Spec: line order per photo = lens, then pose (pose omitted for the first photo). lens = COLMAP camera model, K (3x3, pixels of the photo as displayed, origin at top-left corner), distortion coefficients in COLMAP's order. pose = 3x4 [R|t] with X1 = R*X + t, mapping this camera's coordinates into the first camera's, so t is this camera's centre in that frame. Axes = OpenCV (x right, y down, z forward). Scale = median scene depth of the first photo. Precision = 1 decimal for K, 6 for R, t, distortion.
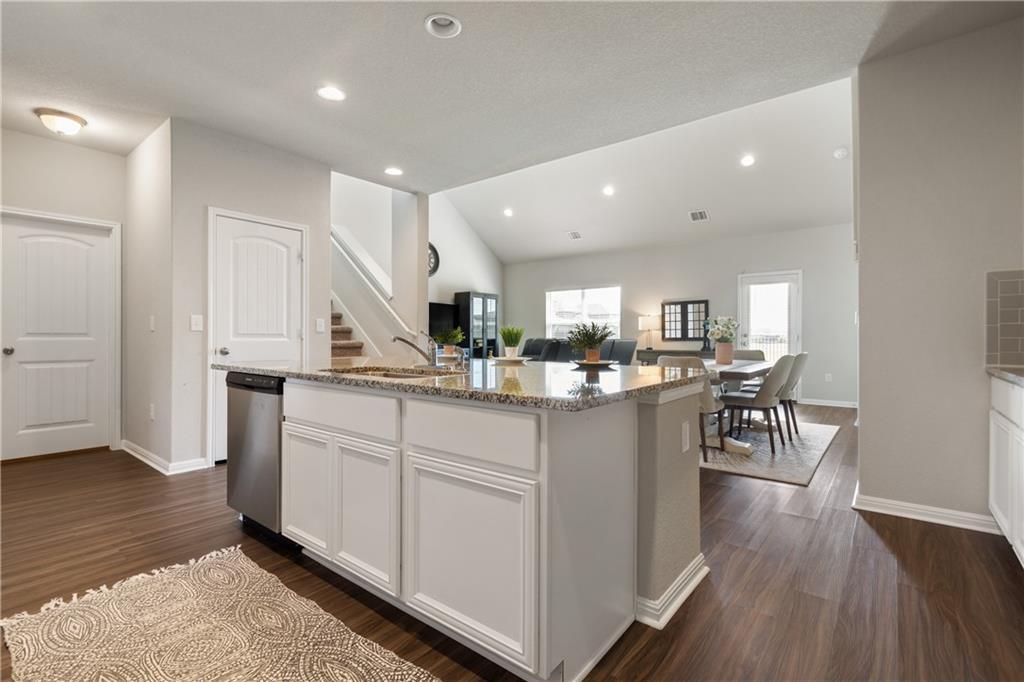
lens RADIAL K [[469.0, 0, 517.2], [0, 469.0, 340.7], [0, 0, 1]] dist [0.001550, -0.000323]
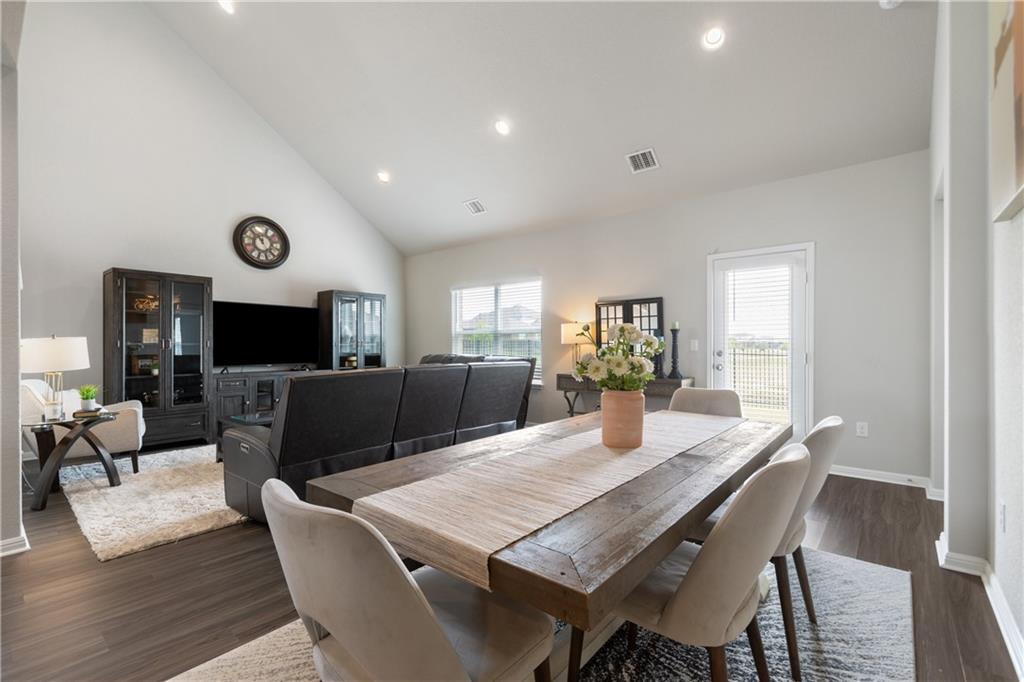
lens RADIAL K [[448.9, 0, 510.6], [0, 448.9, 347.4], [0, 0, 1]] dist [0.003195, -0.000292]
pose [[0.999385, -0.001570, -0.035022, 0.211366], [0.001528, 0.999998, -0.001229, -0.017490], [0.035024, 0.001174, 0.999386, 0.363078]]
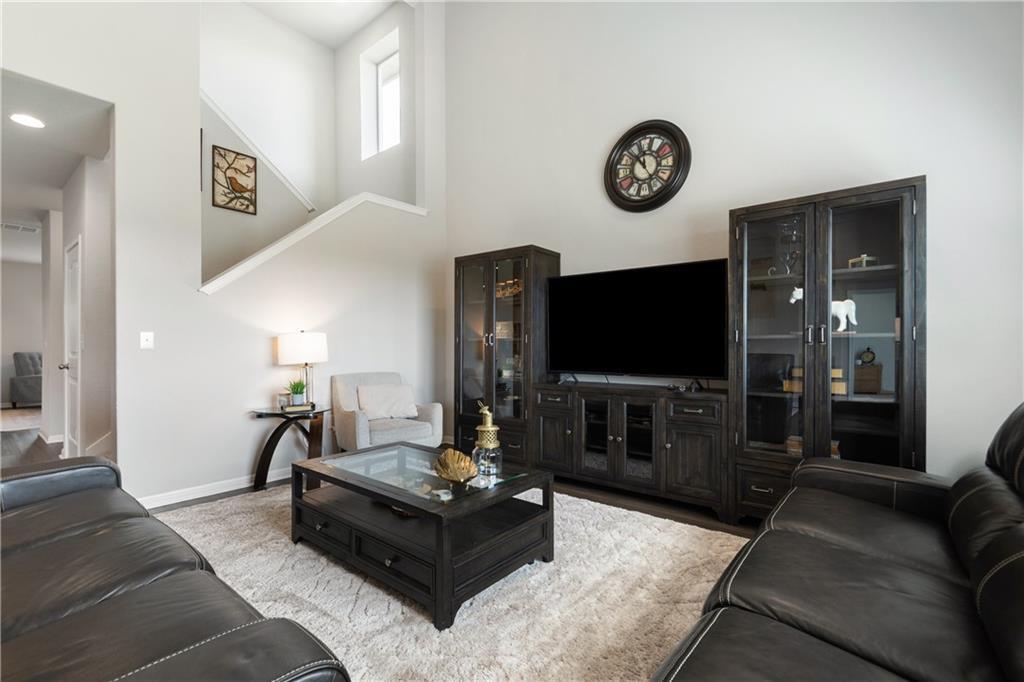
lens RADIAL K [[451.0, 0, 510.2], [0, 451.0, 347.0], [0, 0, 1]] dist [0.002773, -0.000984]
pose [[-0.017114, -0.000119, -0.999854, 0.216491], [-0.006607, 0.999978, -0.000006, -0.015619], [0.999832, 0.006606, -0.017114, 0.947474]]
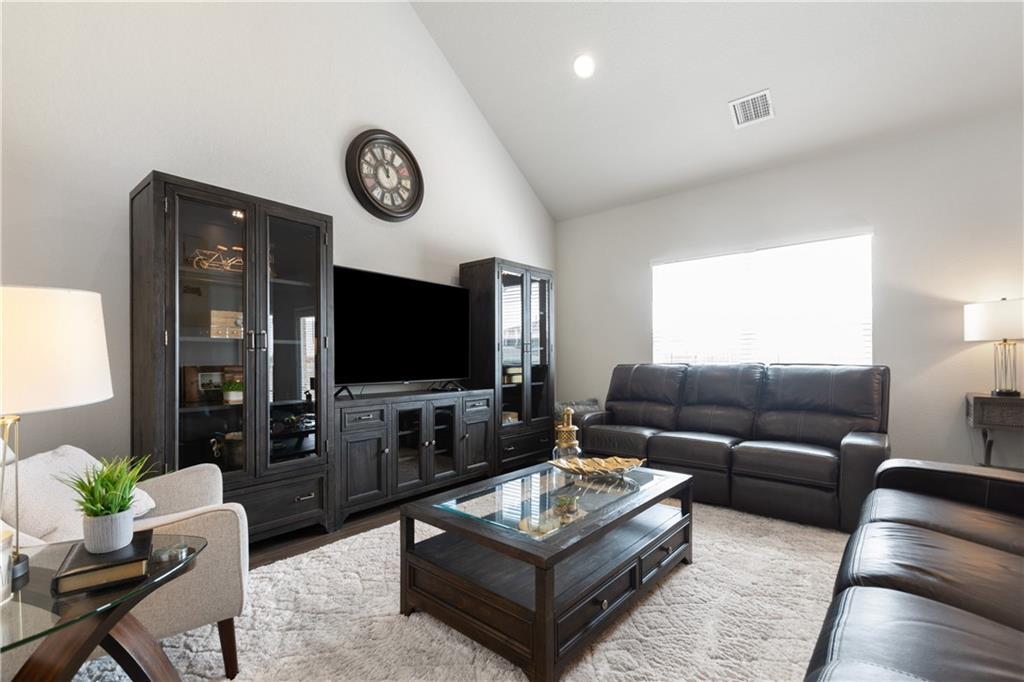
lens RADIAL K [[449.9, 0, 505.8], [0, 449.9, 359.3], [0, 0, 1]] dist [0.001752, -0.000025]
pose [[0.998721, -0.006619, -0.050128, -0.076583], [0.006356, 0.999965, -0.005404, -0.008971], [0.050162, 0.005078, 0.998728, 0.645643]]
